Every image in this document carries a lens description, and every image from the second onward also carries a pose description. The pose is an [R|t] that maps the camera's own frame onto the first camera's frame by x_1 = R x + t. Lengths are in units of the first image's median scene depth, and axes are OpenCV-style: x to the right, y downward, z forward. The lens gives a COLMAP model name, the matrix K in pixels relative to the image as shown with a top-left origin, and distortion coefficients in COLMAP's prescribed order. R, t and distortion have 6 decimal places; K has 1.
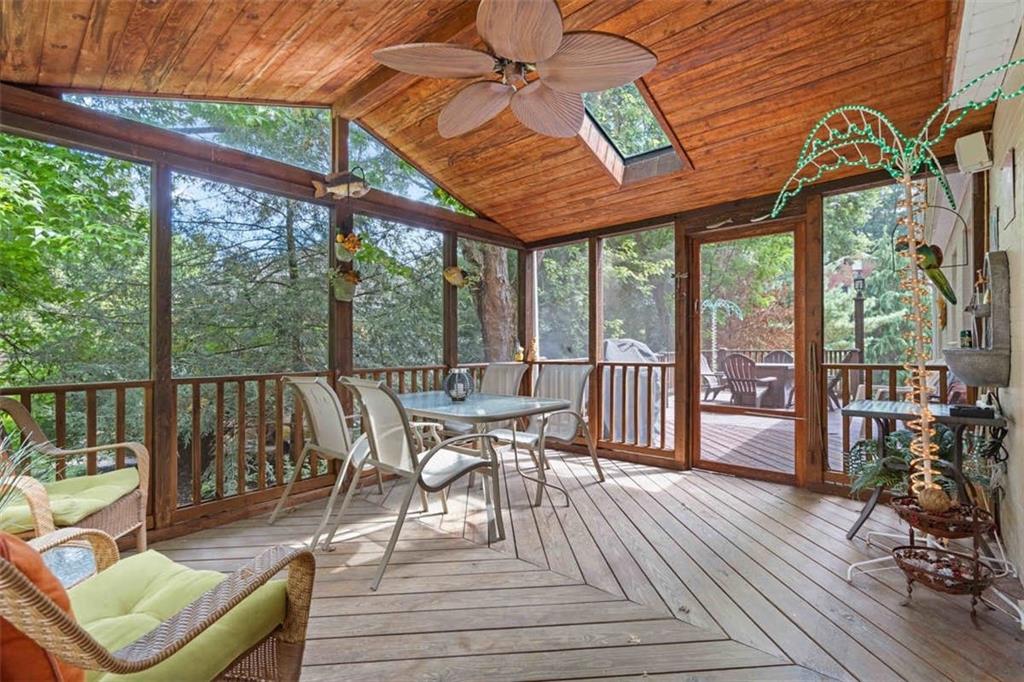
lens RADIAL K [[461.7, 0, 513.7], [0, 461.7, 337.6], [0, 0, 1]] dist [-0.005742, 0.002820]
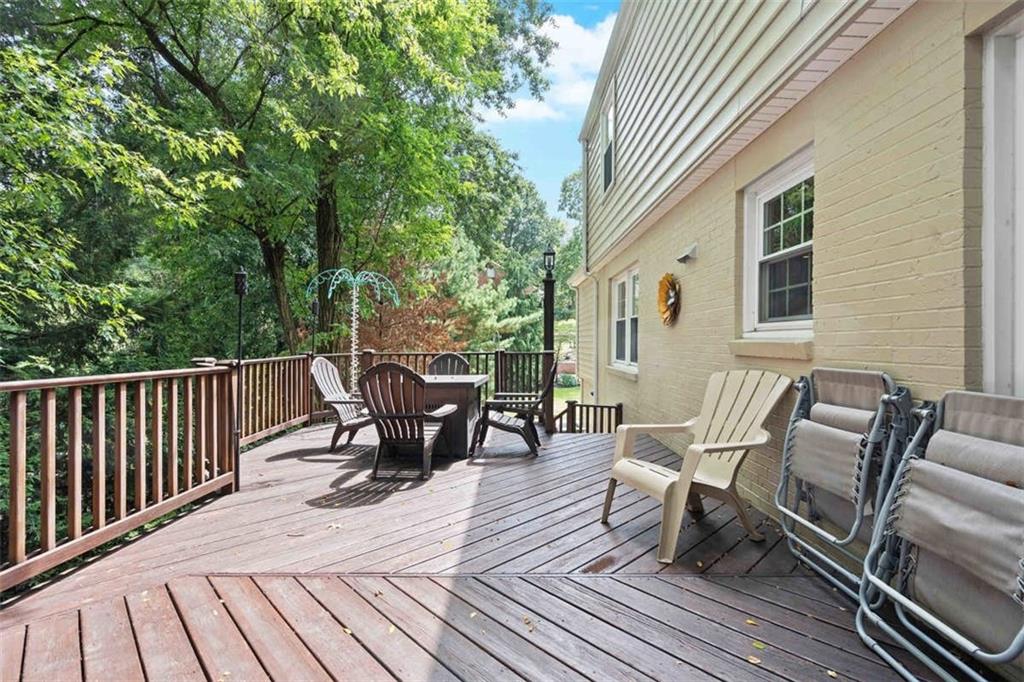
lens RADIAL K [[461.7, 0, 514.4], [0, 461.7, 341.1], [0, 0, 1]] dist [-0.005742, 0.002820]
pose [[0.754661, 0.003620, 0.656105, 0.199121], [-0.007979, 0.999961, 0.003661, 0.006910], [-0.656066, -0.007998, 0.754661, 0.411709]]
